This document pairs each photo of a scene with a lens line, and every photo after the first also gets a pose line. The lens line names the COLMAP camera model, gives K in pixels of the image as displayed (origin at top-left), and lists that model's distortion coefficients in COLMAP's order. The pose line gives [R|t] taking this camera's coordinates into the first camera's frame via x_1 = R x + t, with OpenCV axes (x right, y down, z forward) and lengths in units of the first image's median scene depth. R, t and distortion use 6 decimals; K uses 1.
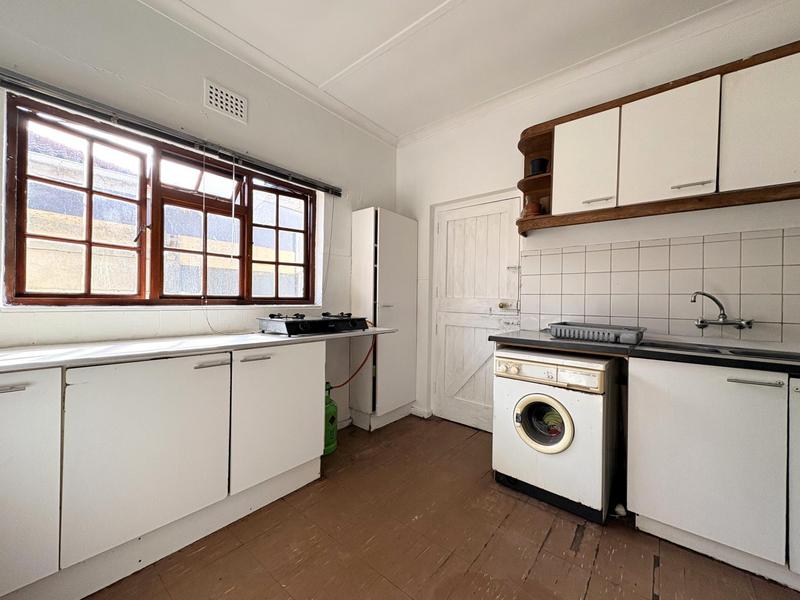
lens RADIAL K [[317.2, 0, 400.0], [0, 317.2, 300.0], [0, 0, 1]] dist [0.000470, 0.000119]
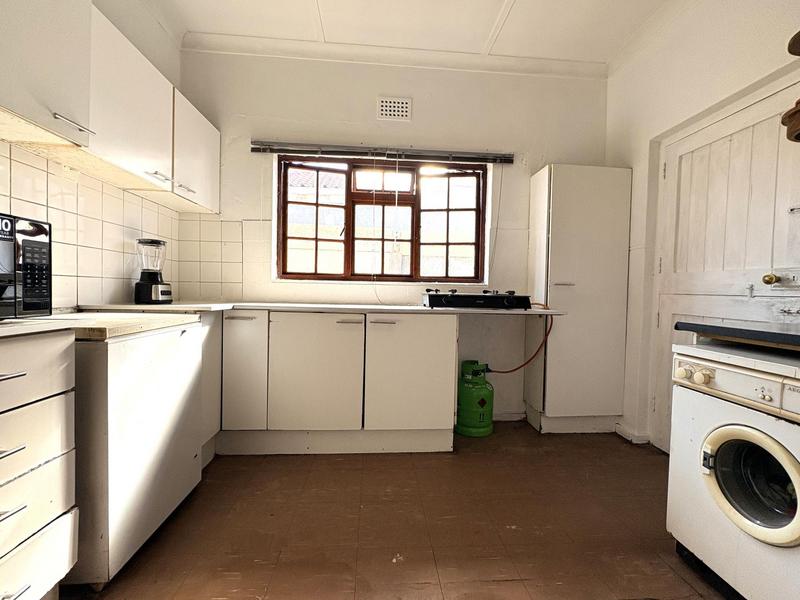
lens RADIAL K [[336.3, 0, 400.0], [0, 336.3, 300.0], [0, 0, 1]] dist [0.001426, 0.000161]
pose [[0.692612, 0.020003, -0.721033, 0.343896], [-0.011056, 0.999792, 0.017116, 0.058534], [0.721226, -0.003883, 0.692689, 0.130832]]
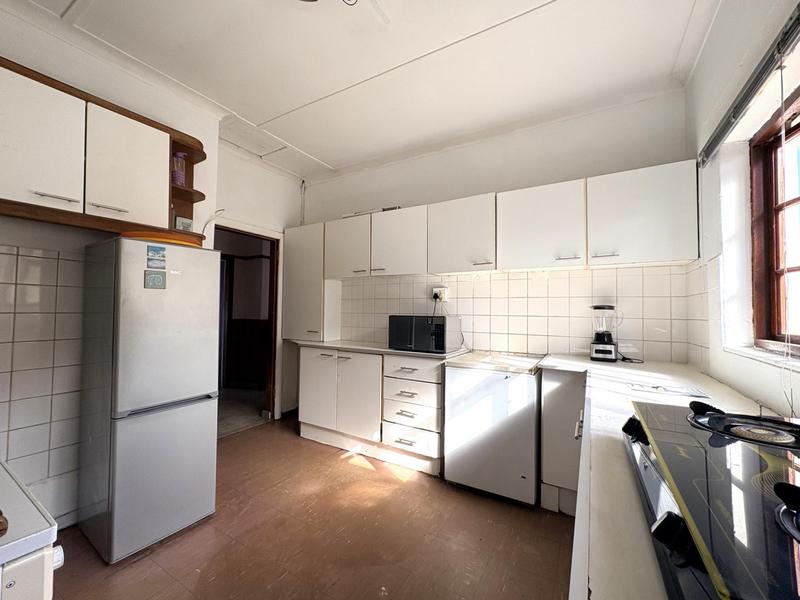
lens RADIAL K [[317.2, 0, 400.0], [0, 317.2, 300.0], [0, 0, 1]] dist [0.000470, 0.000119]
pose [[-0.989066, -0.030991, -0.144180, 0.059937], [-0.026110, 0.999024, -0.035621, -0.027429], [0.145143, -0.031466, -0.988910, 0.988820]]
